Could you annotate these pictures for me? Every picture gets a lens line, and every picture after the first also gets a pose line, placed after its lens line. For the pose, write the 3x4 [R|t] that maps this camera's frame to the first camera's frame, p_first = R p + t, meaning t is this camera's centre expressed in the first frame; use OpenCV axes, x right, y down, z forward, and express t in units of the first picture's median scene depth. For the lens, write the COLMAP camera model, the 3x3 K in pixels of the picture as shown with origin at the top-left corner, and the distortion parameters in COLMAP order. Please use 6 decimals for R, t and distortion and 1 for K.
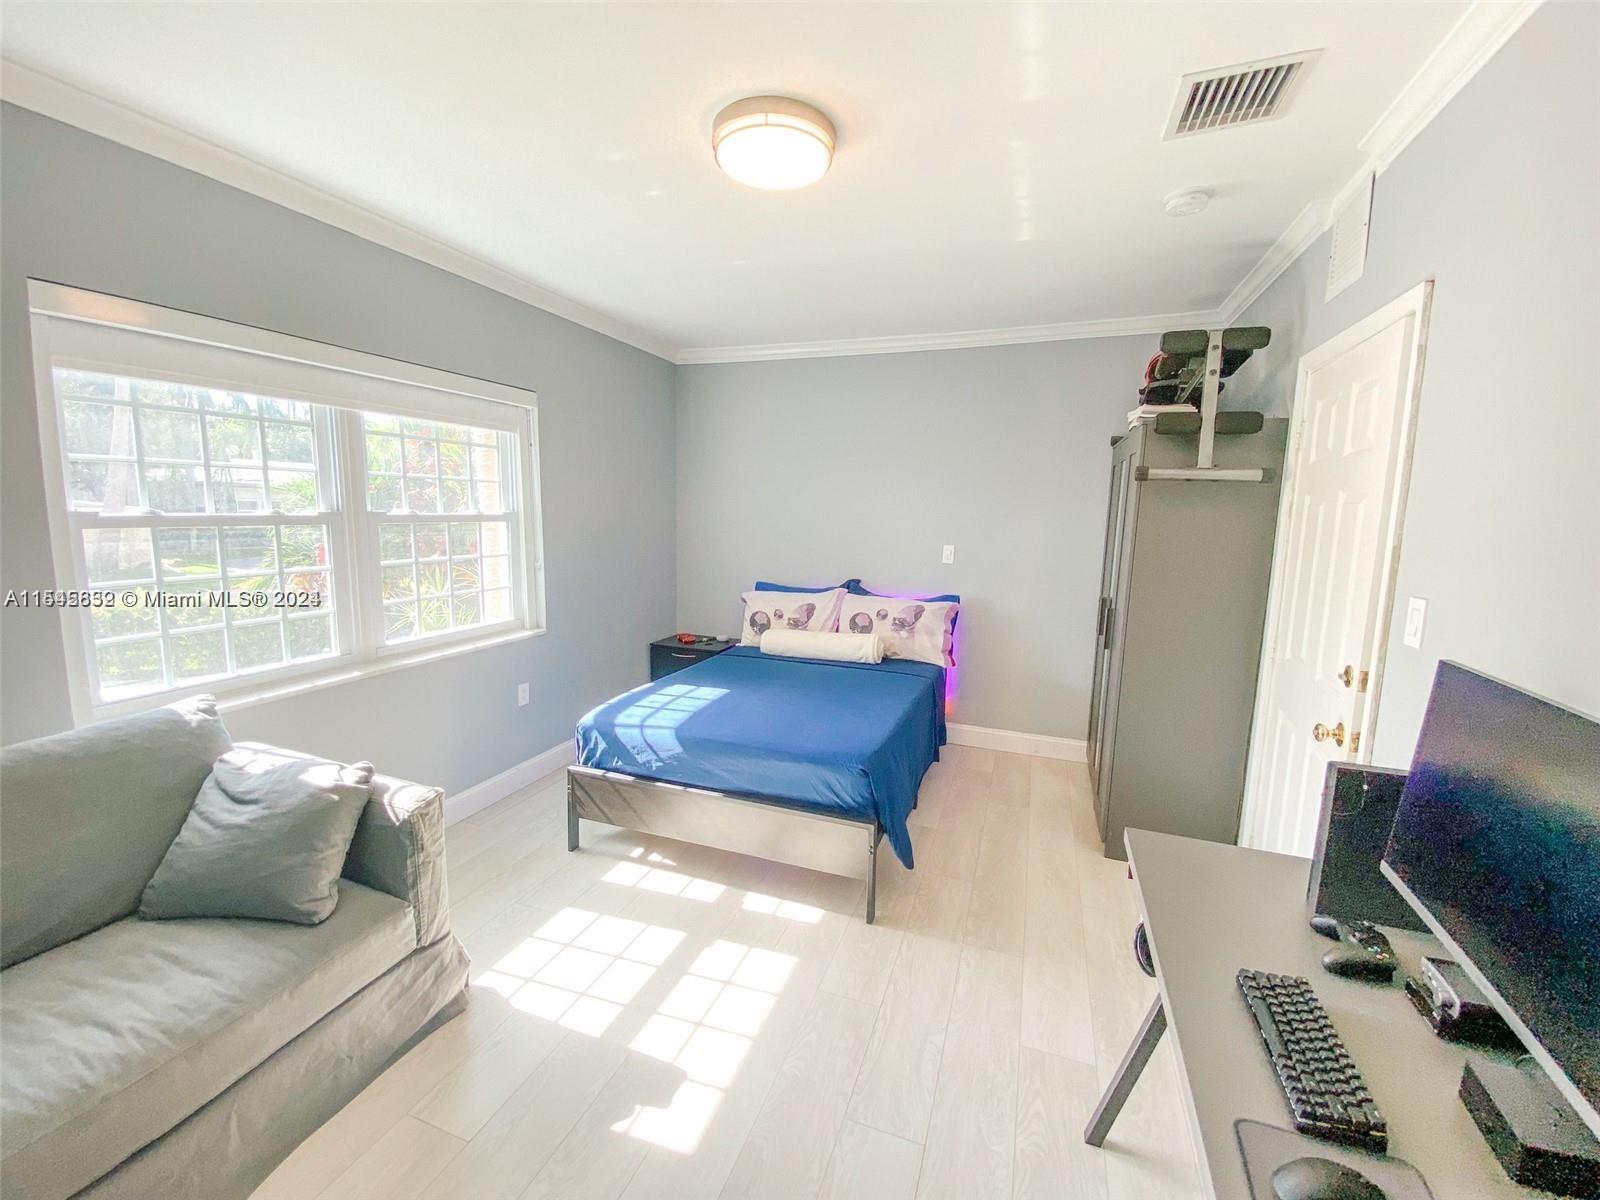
lens RADIAL K [[651.7, 0, 797.2], [0, 651.7, 598.0], [0, 0, 1]] dist [0.004094, -0.000146]
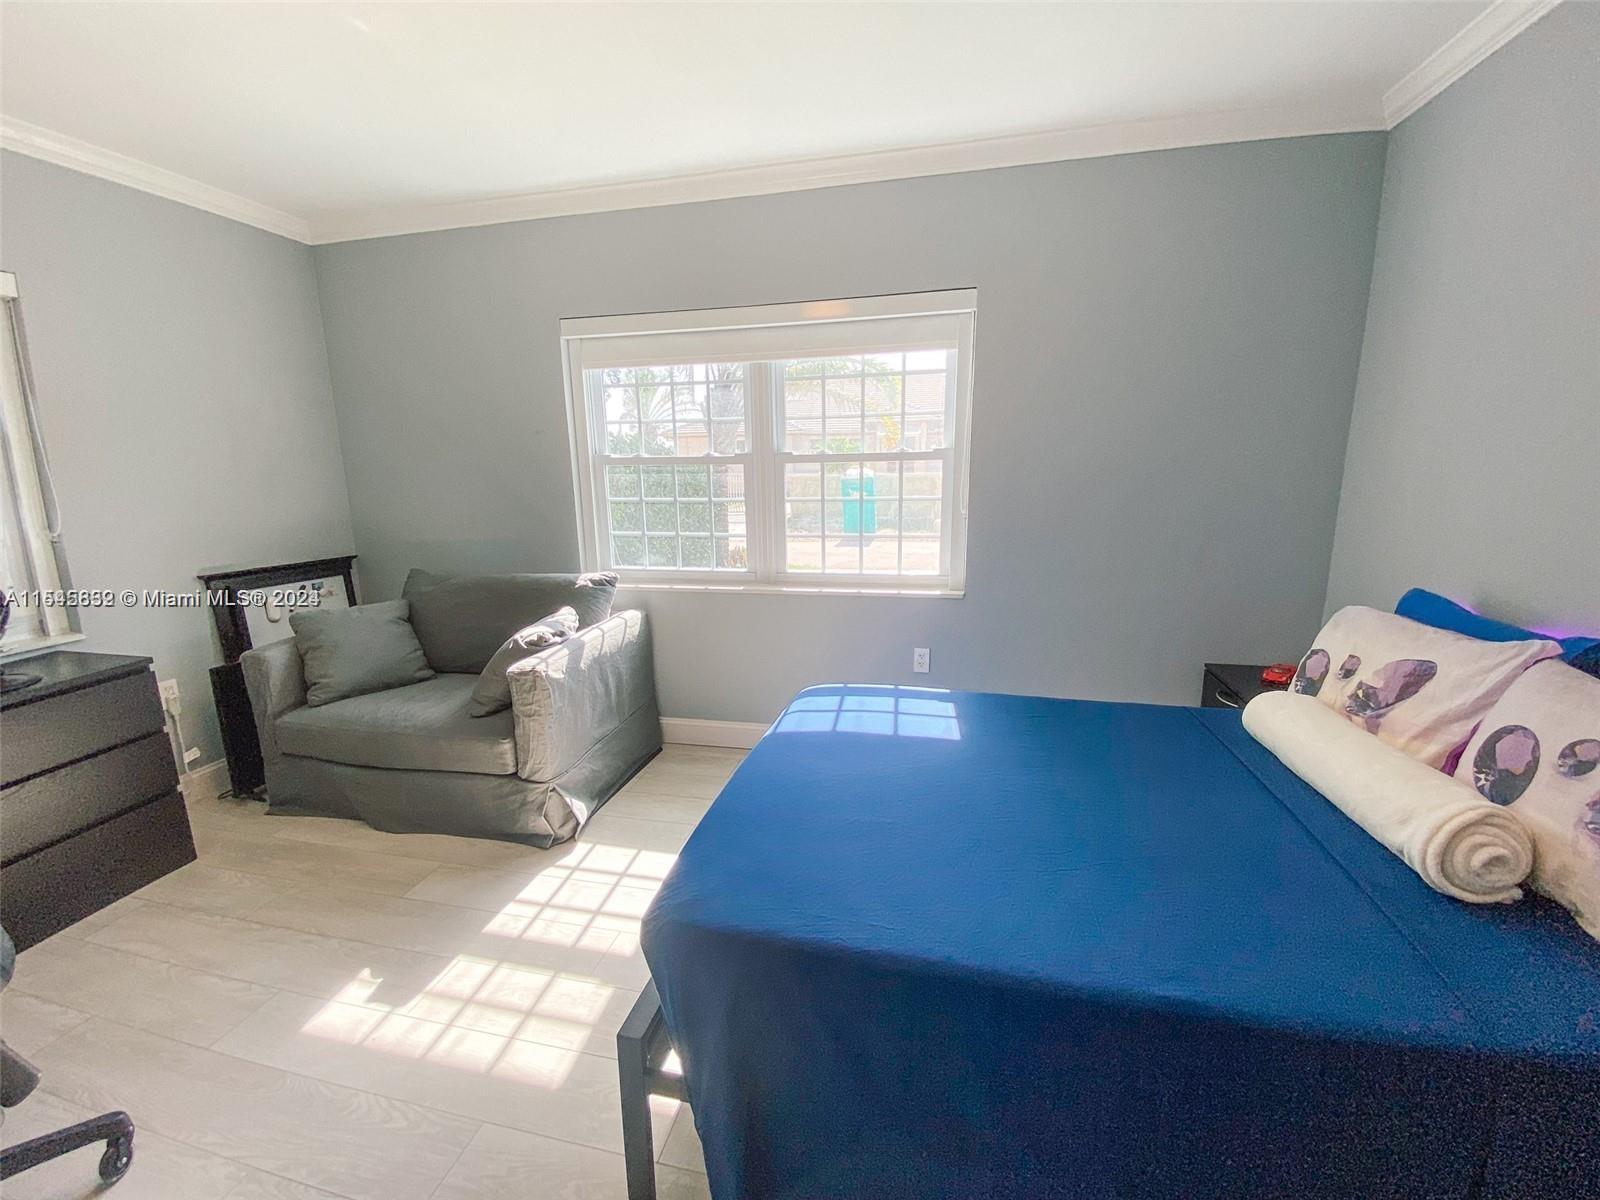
lens RADIAL K [[651.7, 0, 798.5], [0, 651.7, 596.3], [0, 0, 1]] dist [0.004094, -0.000146]
pose [[0.139986, 0.173606, -0.974815, 0.469269], [-0.116210, 0.980586, 0.157945, -0.065210], [0.983310, 0.091173, 0.157443, 0.837280]]
